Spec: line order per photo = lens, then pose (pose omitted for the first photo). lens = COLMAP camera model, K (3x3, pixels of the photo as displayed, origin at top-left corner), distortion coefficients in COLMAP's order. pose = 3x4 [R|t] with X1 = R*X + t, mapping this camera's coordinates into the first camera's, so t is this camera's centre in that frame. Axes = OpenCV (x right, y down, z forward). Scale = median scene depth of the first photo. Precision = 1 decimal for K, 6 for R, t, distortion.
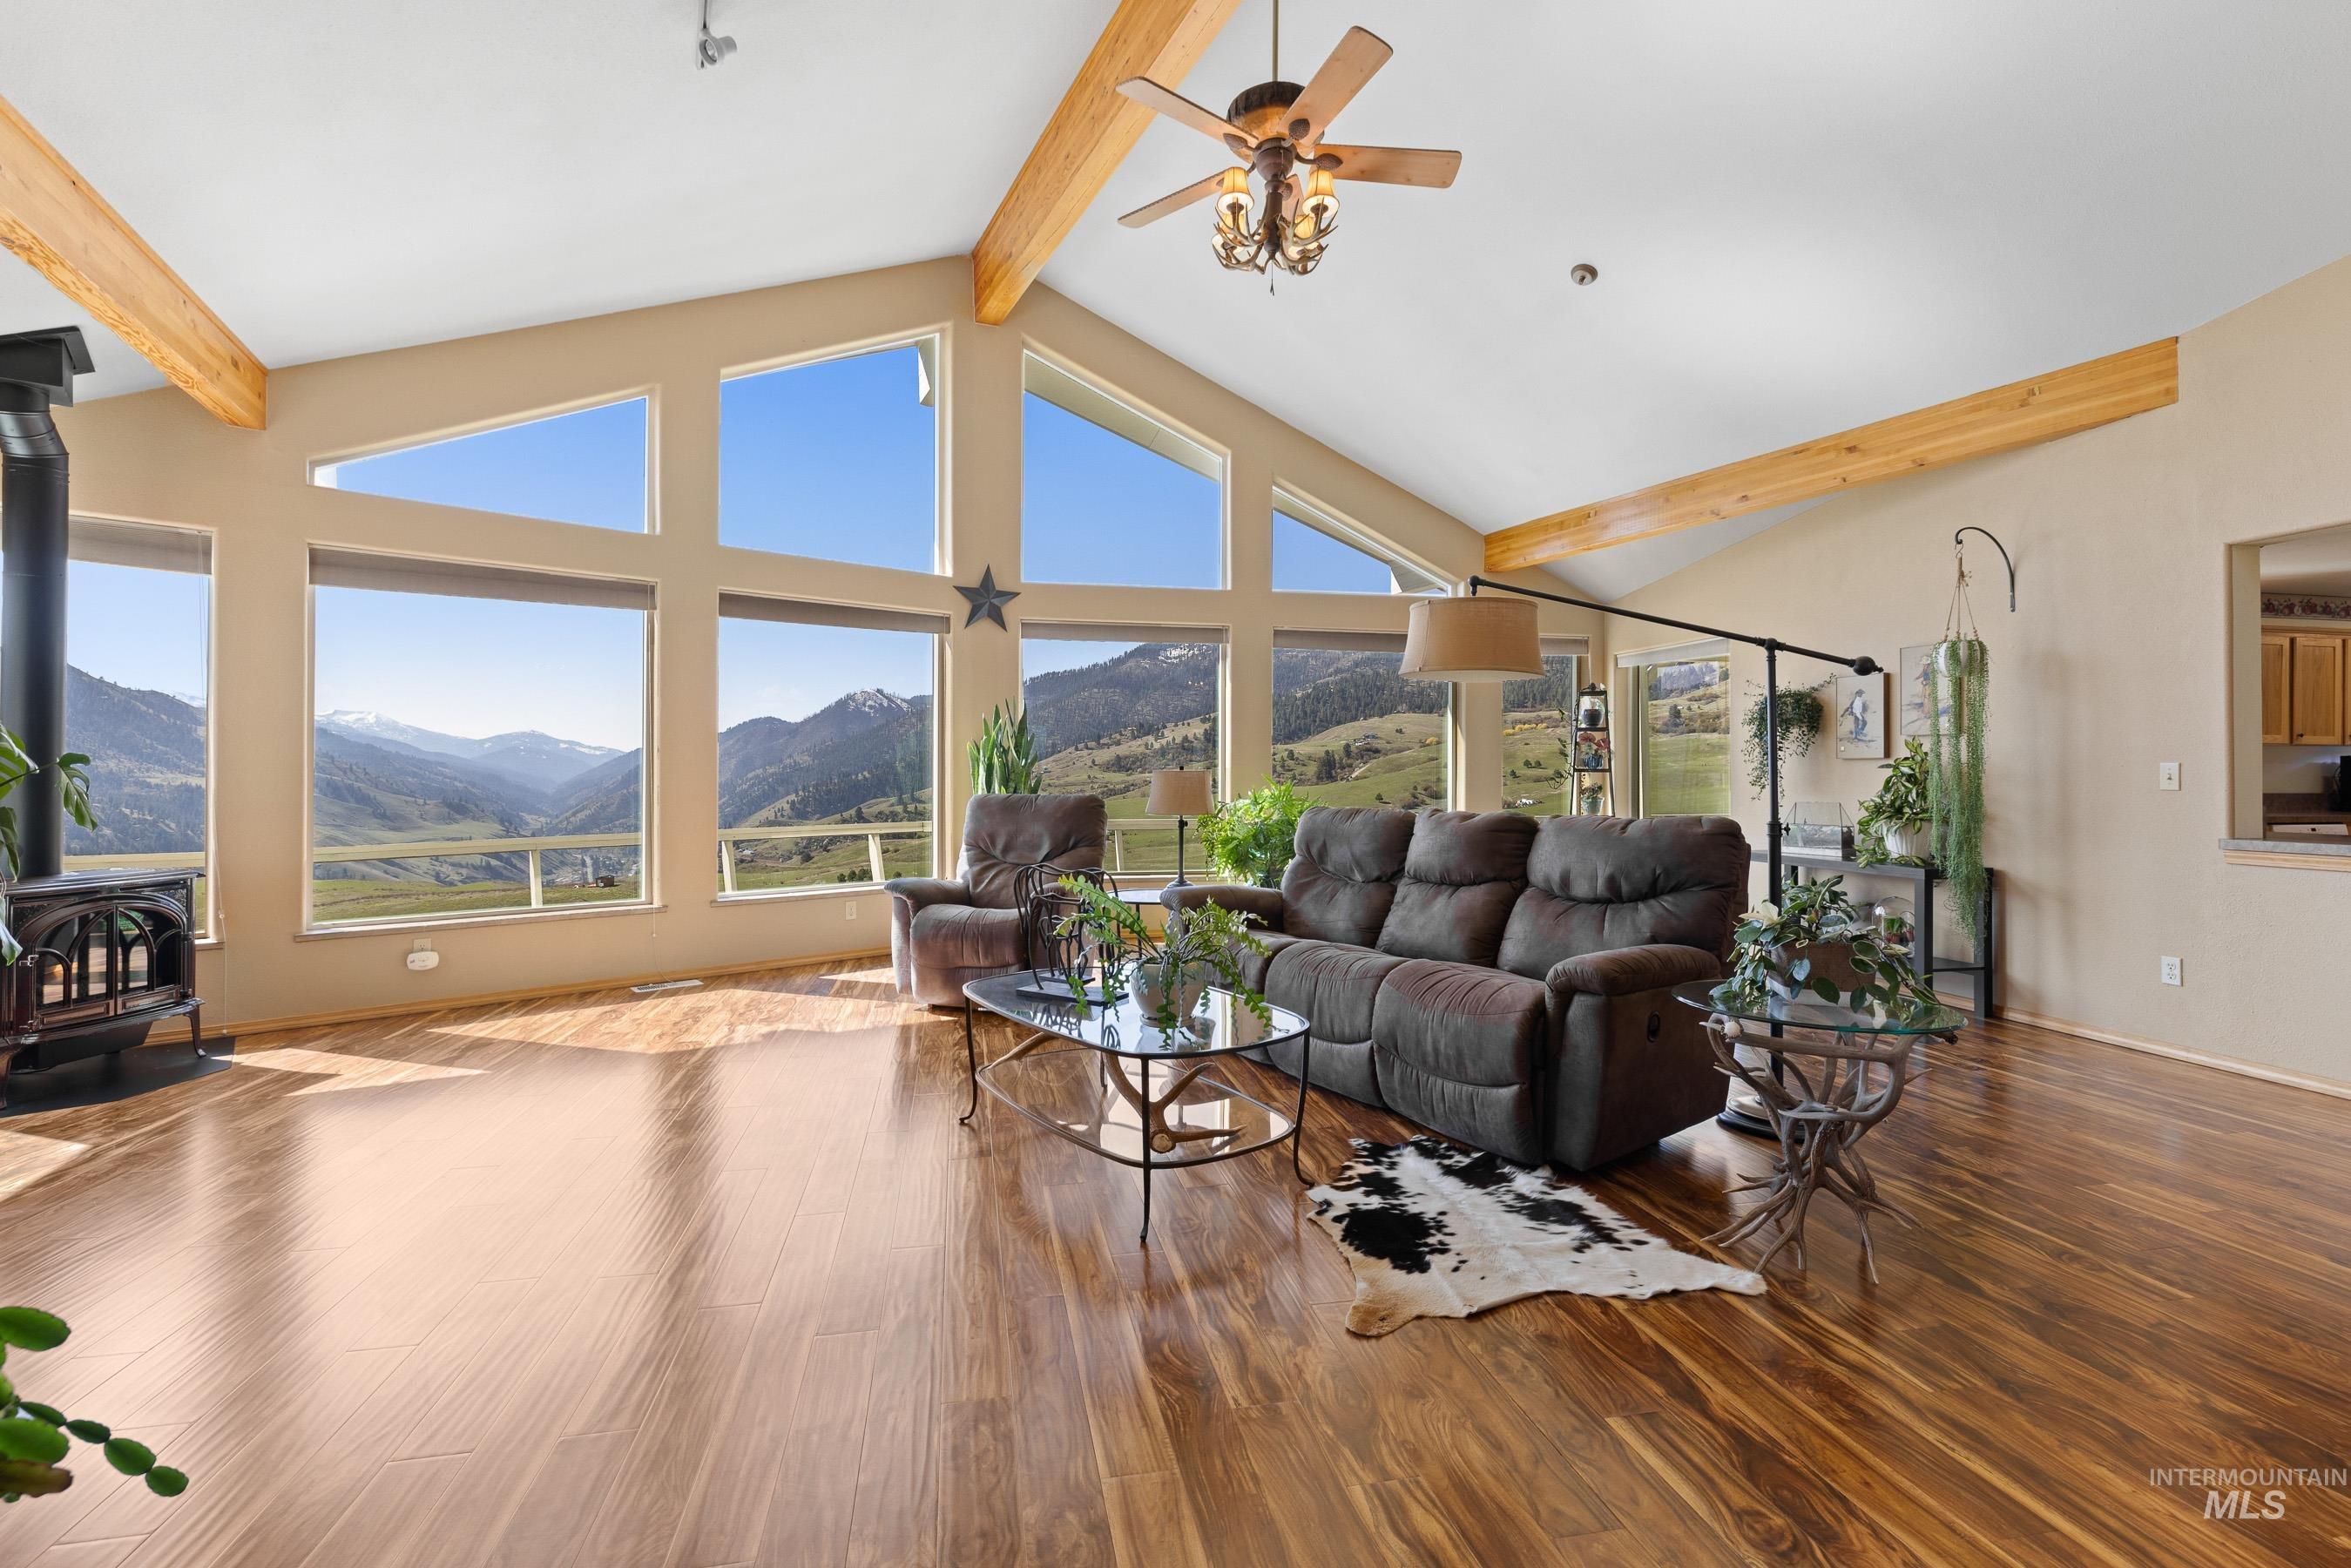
lens RADIAL K [[1031.5, 0, 1166.2], [0, 1031.5, 767.0], [0, 0, 1]] dist [0.000080, 0.000031]
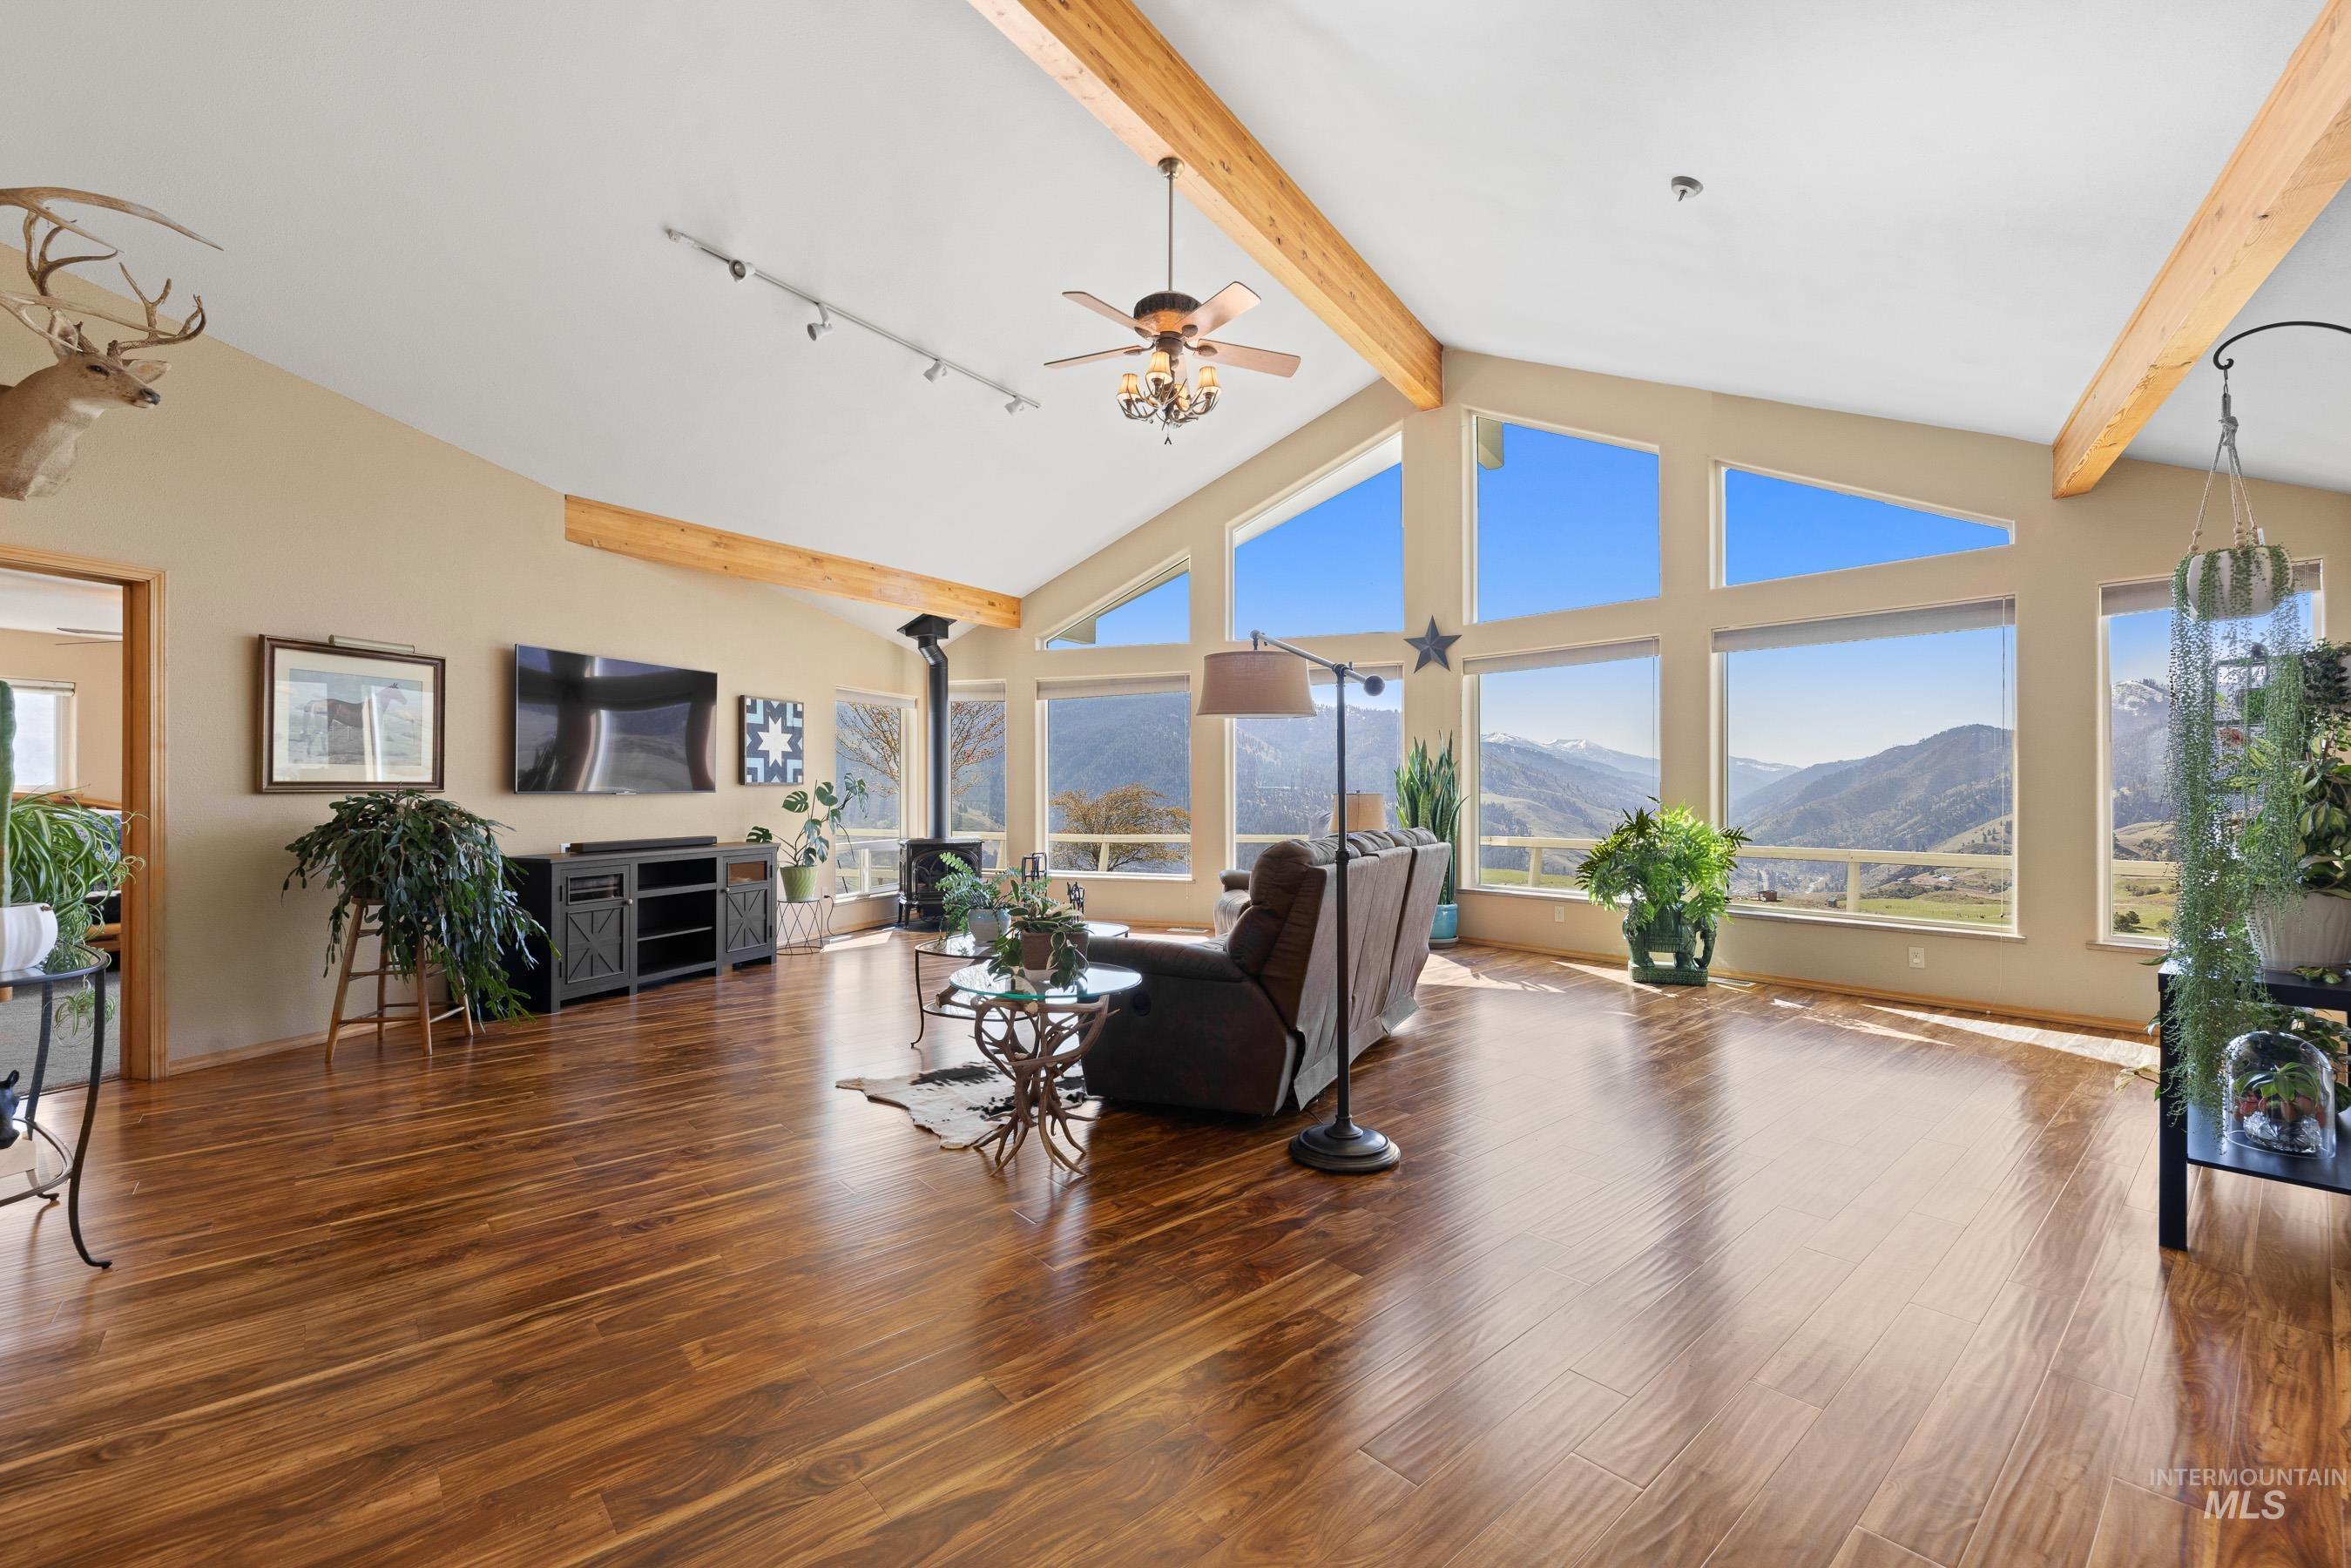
lens RADIAL K [[989.2, 0, 1171.4], [0, 989.2, 783.3], [0, 0, 1]] dist [-0.000437, -0.000034]
pose [[0.491973, -0.007396, -0.870579, 0.839652], [0.006926, 0.999966, -0.004581, -0.004256], [0.870583, -0.003776, 0.492007, 0.244101]]
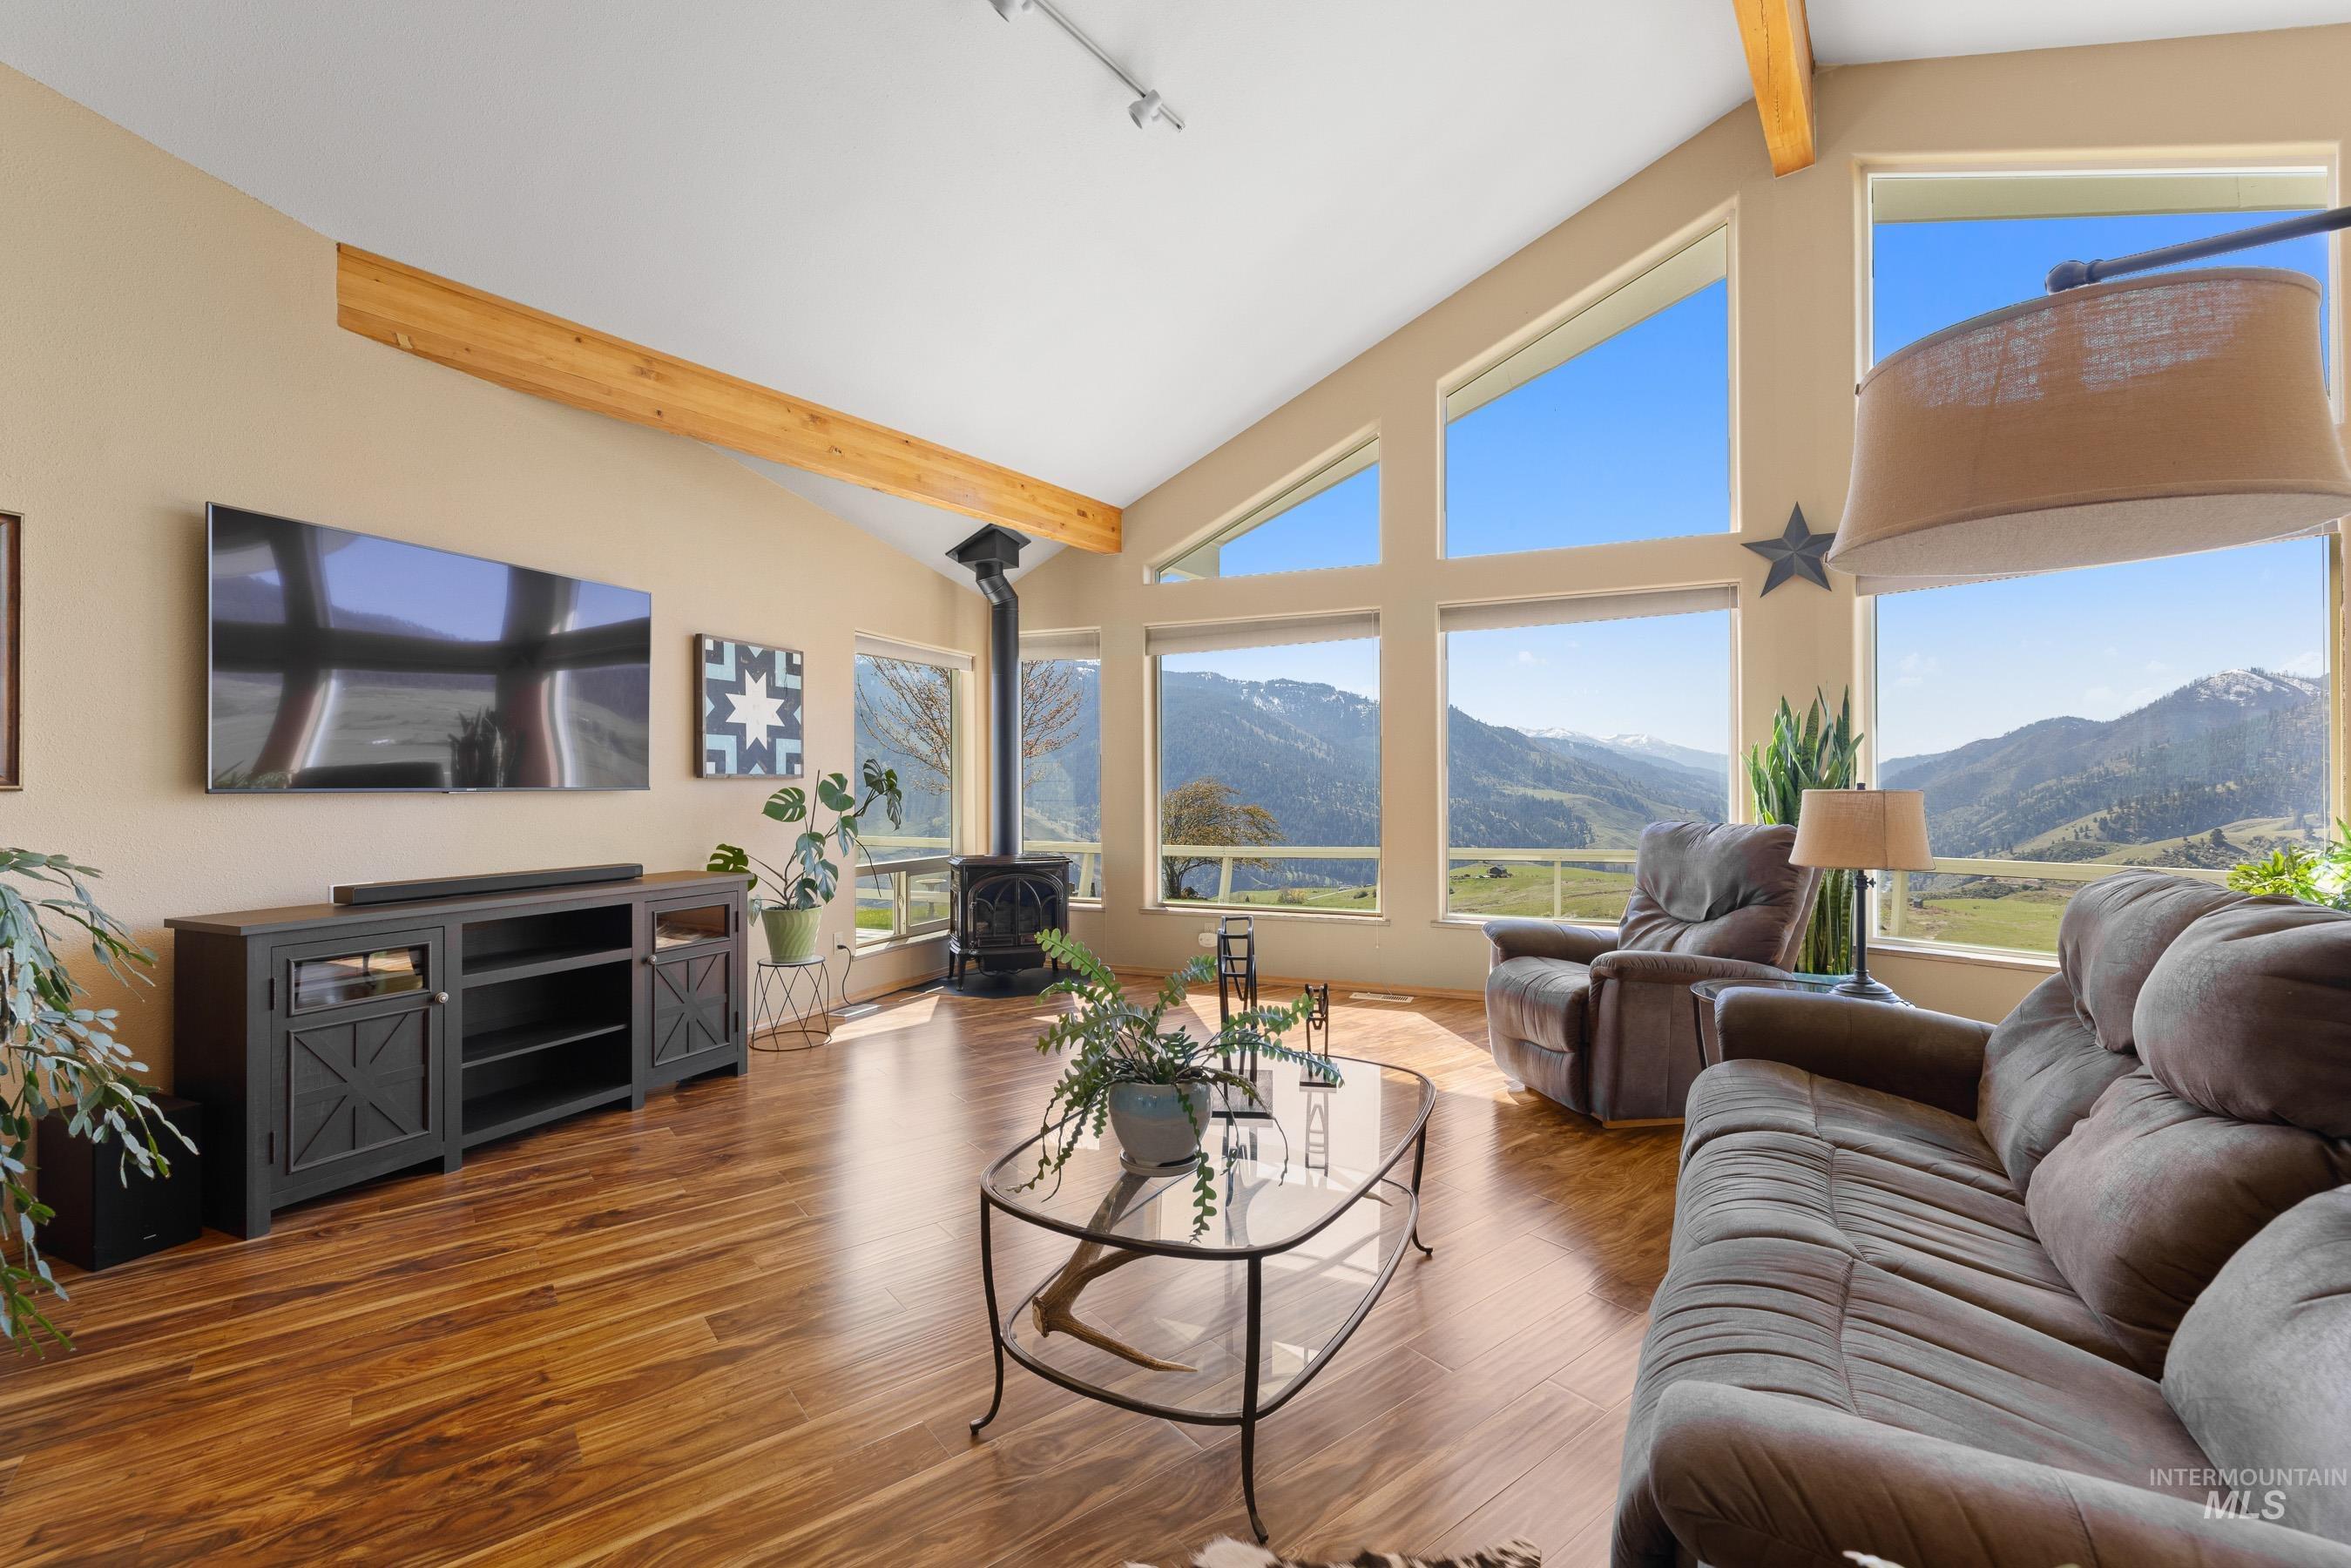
lens RADIAL K [[985.3, 0, 1172.3], [0, 985.3, 781.9], [0, 0, 1]] dist [0.001076, 0.000026]
pose [[0.447294, -0.006429, -0.894364, 0.318922], [0.008581, 0.999959, -0.002897, -0.003072], [0.894346, -0.006378, 0.447331, 0.379785]]
